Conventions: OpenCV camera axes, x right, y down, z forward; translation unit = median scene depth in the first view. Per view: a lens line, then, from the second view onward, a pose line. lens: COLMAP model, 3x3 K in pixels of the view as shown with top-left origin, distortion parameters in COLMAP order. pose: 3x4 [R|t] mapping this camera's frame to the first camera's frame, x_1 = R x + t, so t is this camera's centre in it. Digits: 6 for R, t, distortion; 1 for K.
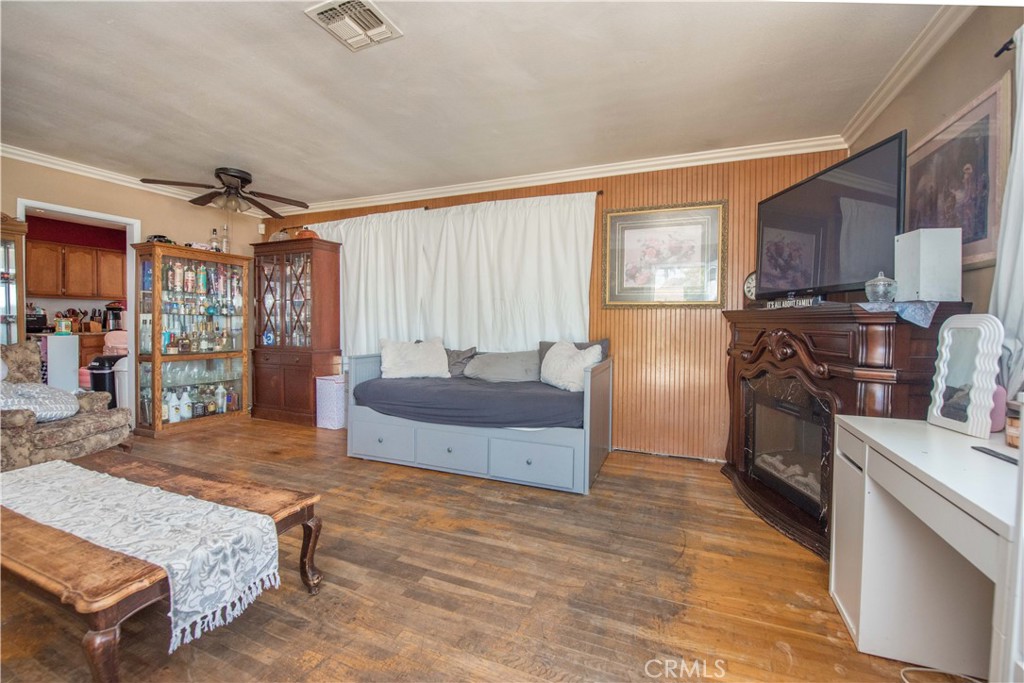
lens RADIAL K [[423.0, 0, 516.3], [0, 423.0, 324.4], [0, 0, 1]] dist [-0.016181, -0.000312]
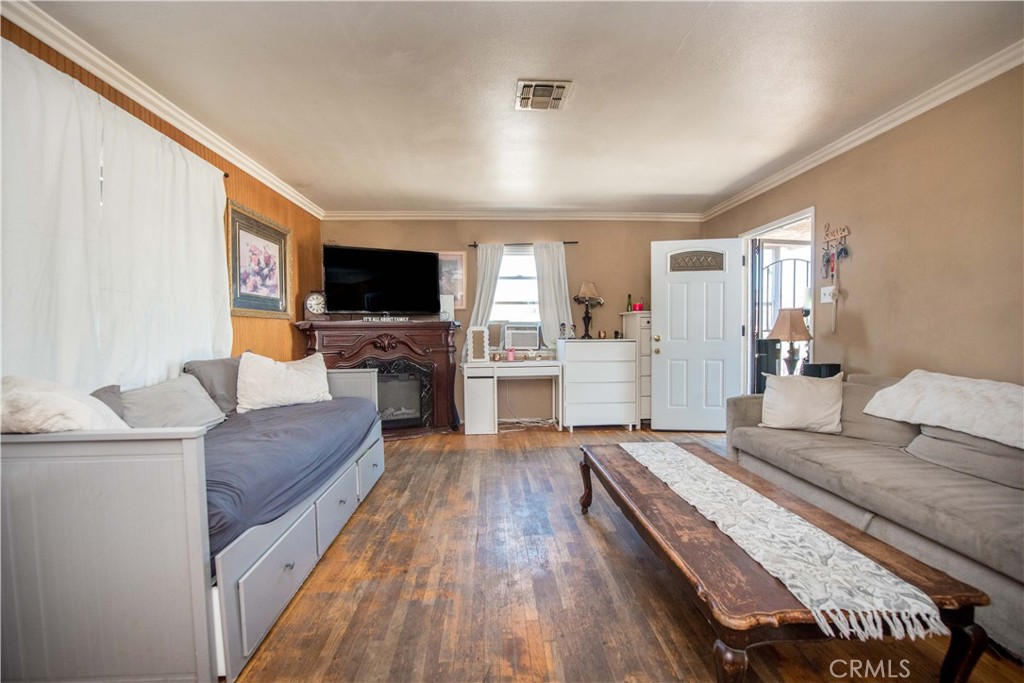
lens RADIAL K [[408.2, 0, 512.0], [0, 408.2, 341.5], [0, 0, 1]] dist [-0.015062, -0.000053]
pose [[-0.427087, -0.028760, 0.903753, -1.081300], [0.015281, 0.999122, 0.039016, -0.013397], [-0.904082, 0.030473, -0.426272, 1.192876]]
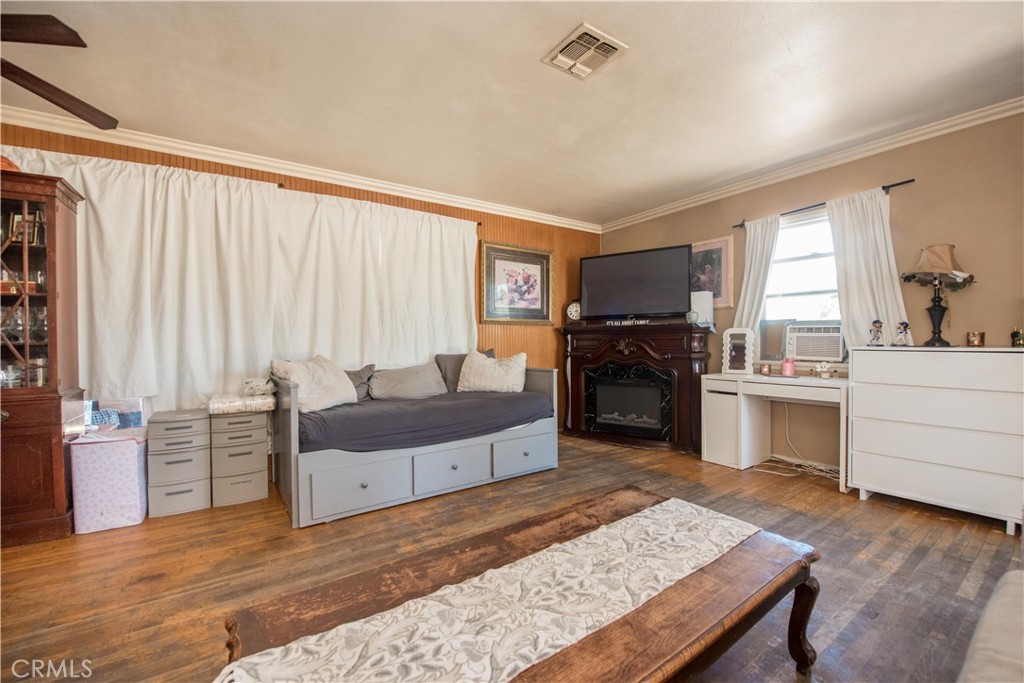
lens RADIAL K [[416.4, 0, 512.0], [0, 416.4, 341.5], [0, 0, 1]] dist [-0.020593, -0.000423]
pose [[0.548827, -0.013283, 0.835831, -1.008974], [0.020908, 0.999779, 0.002160, 0.014488], [-0.835675, 0.016290, 0.548983, 0.429396]]
